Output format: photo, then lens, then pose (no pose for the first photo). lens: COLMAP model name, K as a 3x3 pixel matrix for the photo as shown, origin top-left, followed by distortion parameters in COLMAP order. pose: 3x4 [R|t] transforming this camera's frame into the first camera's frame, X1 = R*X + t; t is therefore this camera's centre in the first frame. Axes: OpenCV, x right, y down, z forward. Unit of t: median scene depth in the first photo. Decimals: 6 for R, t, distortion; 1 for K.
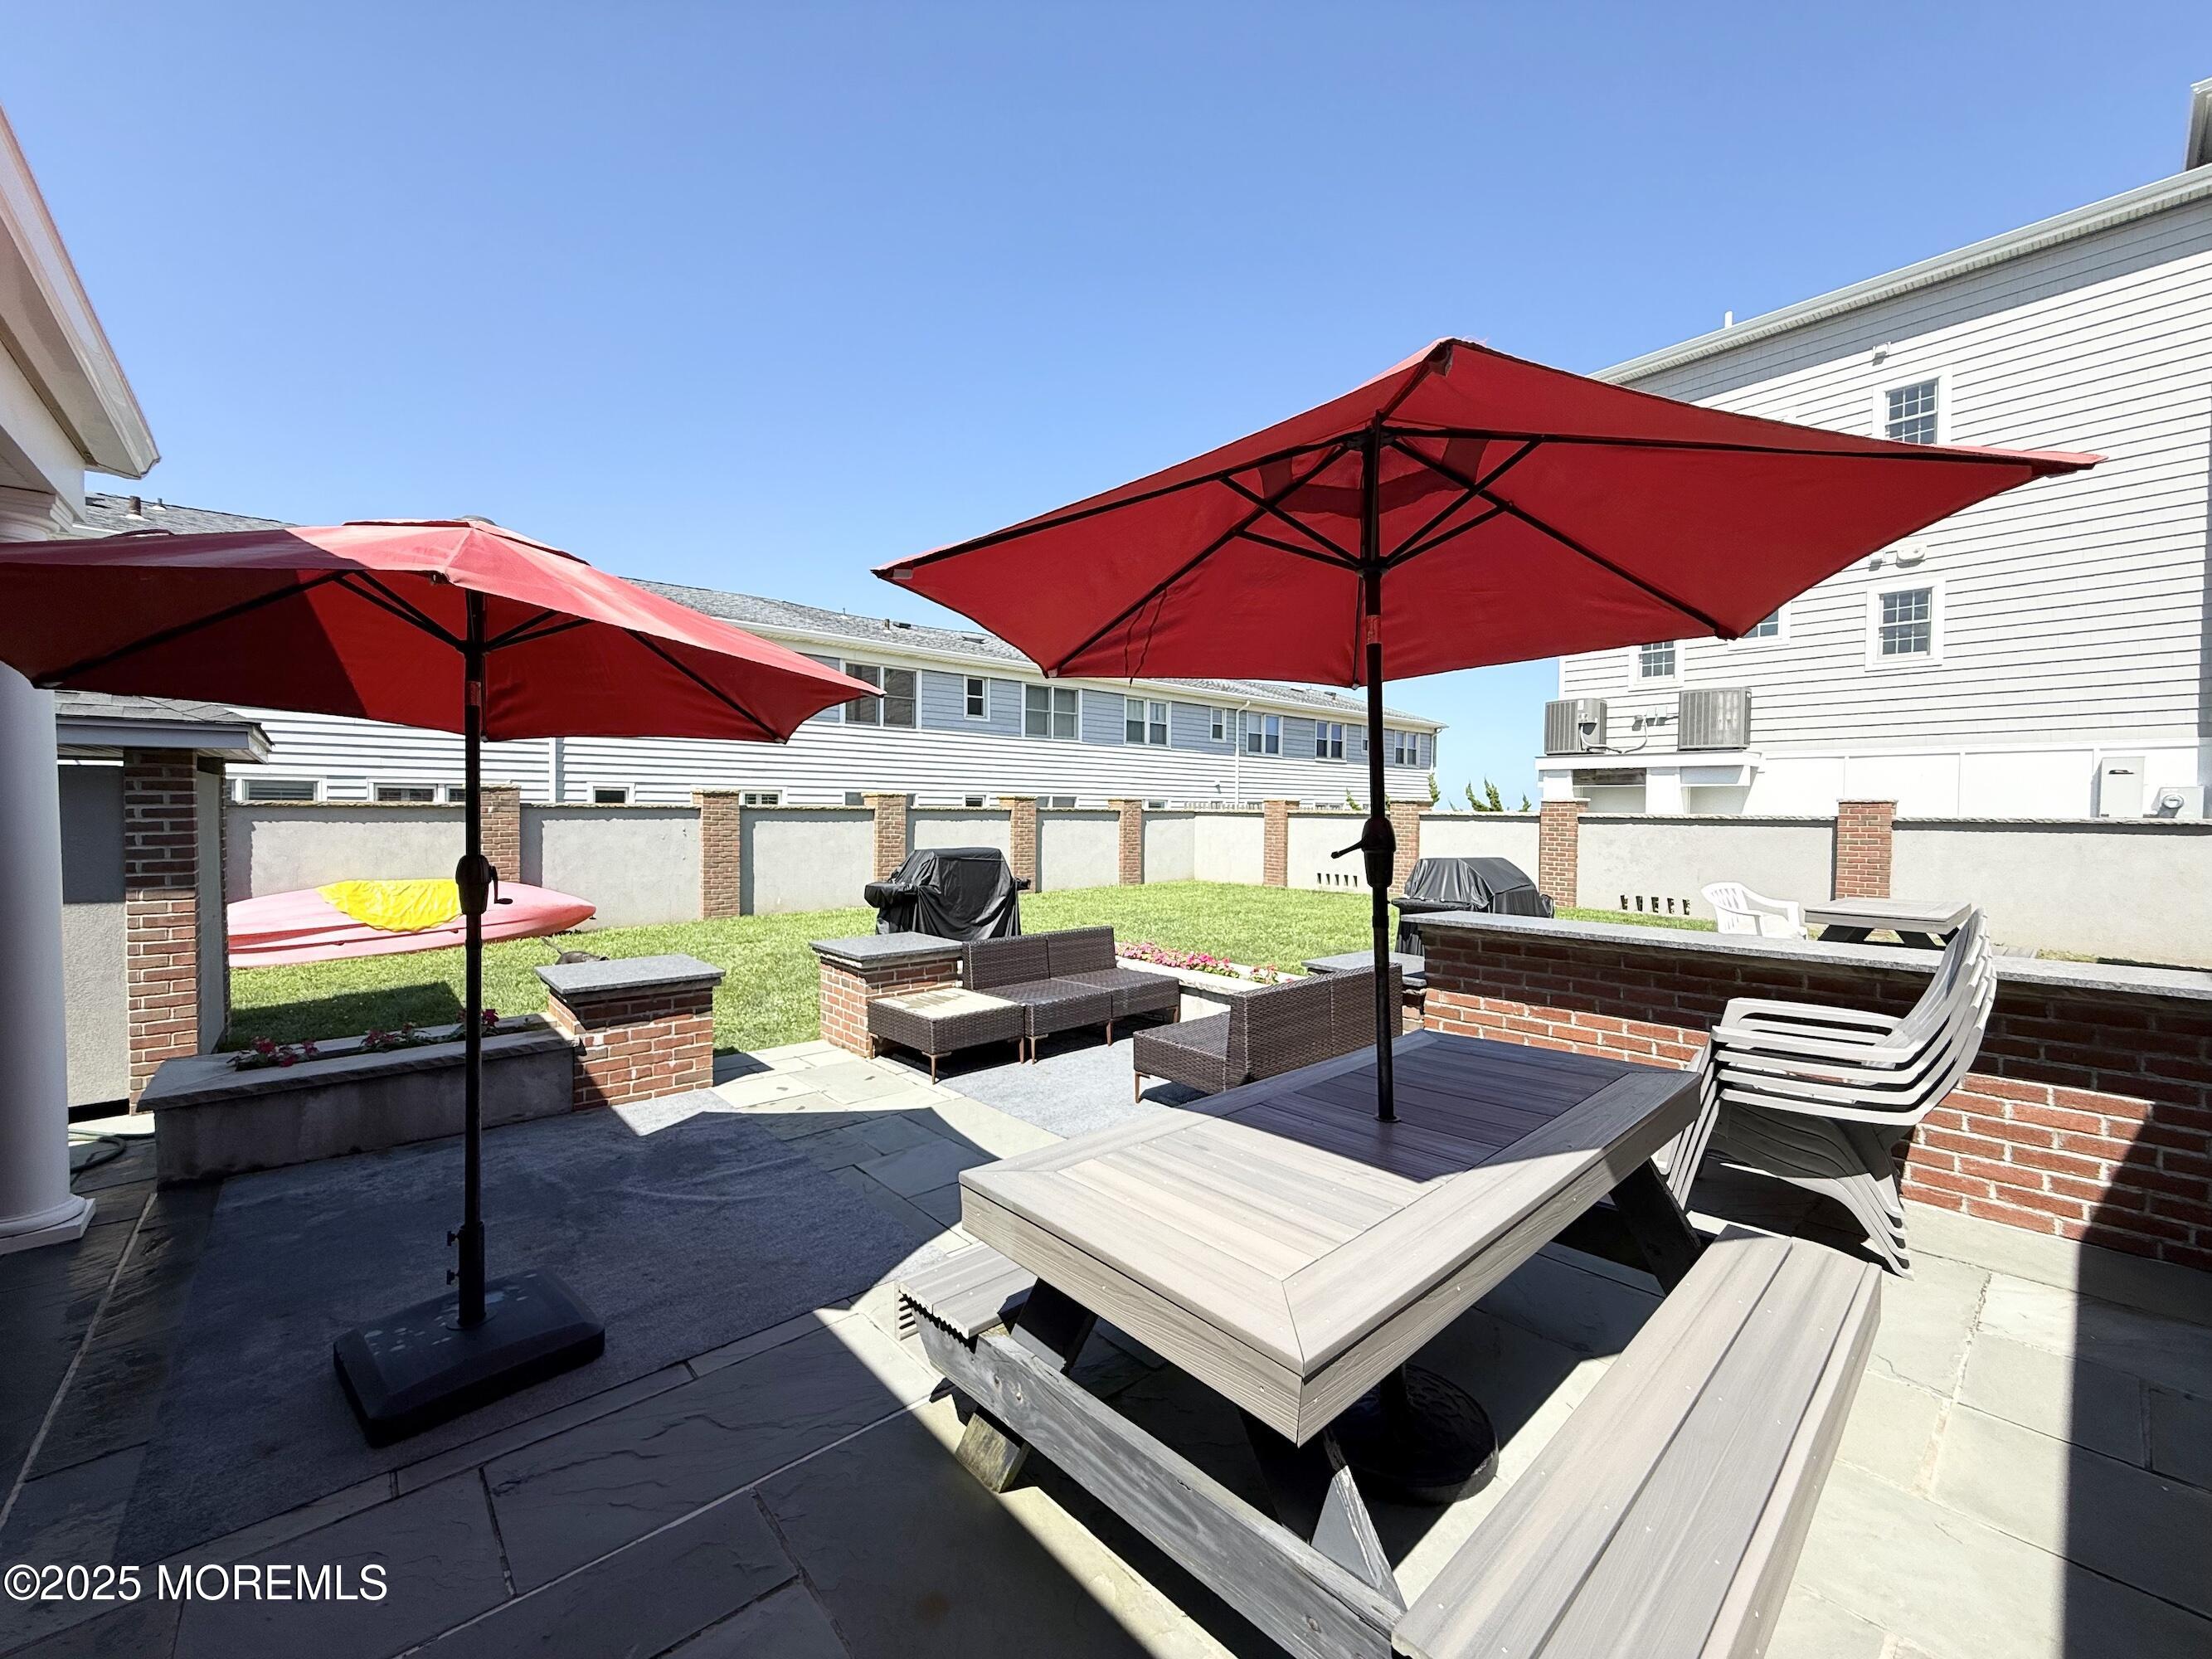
lens RADIAL K [[879.2, 0, 1101.9], [0, 879.2, 834.1], [0, 0, 1]] dist [-0.000183, 0.000102]
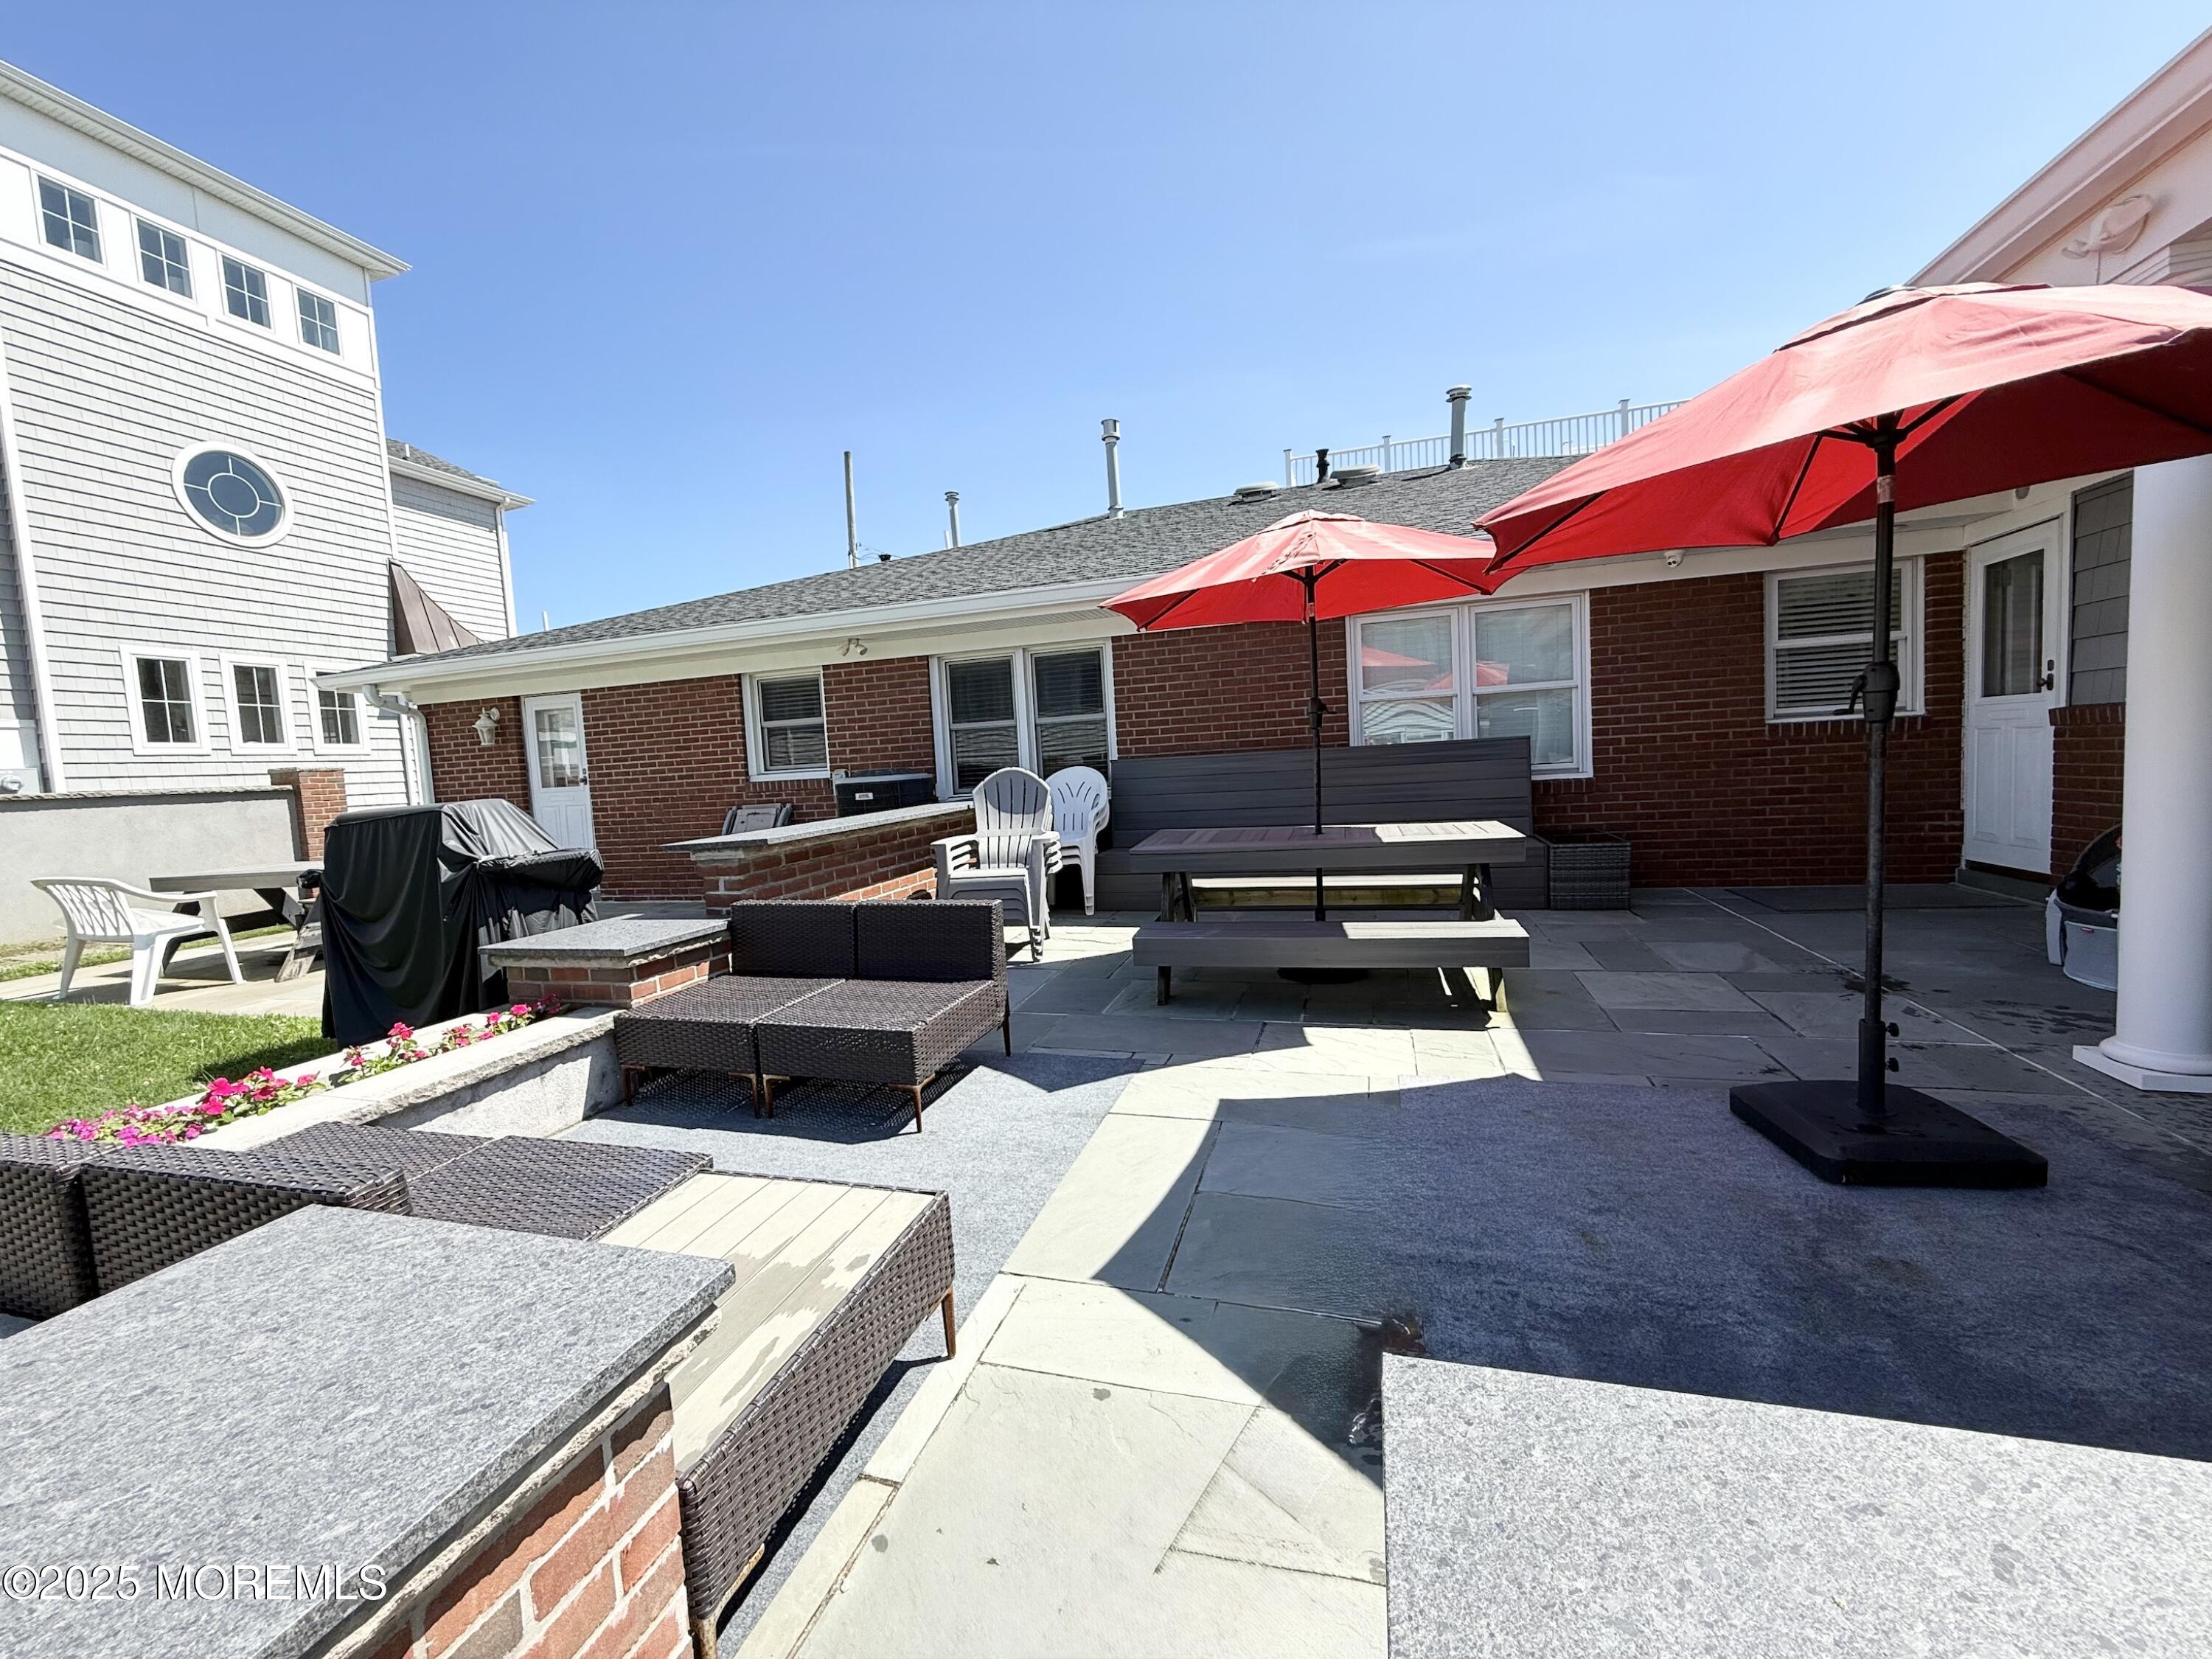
lens RADIAL K [[879.2, 0, 1101.4], [0, 879.2, 828.1], [0, 0, 1]] dist [-0.000183, 0.000102]
pose [[-0.516944, -0.038328, 0.855161, -0.857475], [0.069835, 0.993779, 0.086756, 0.039575], [-0.853166, 0.104568, -0.511051, 1.737127]]
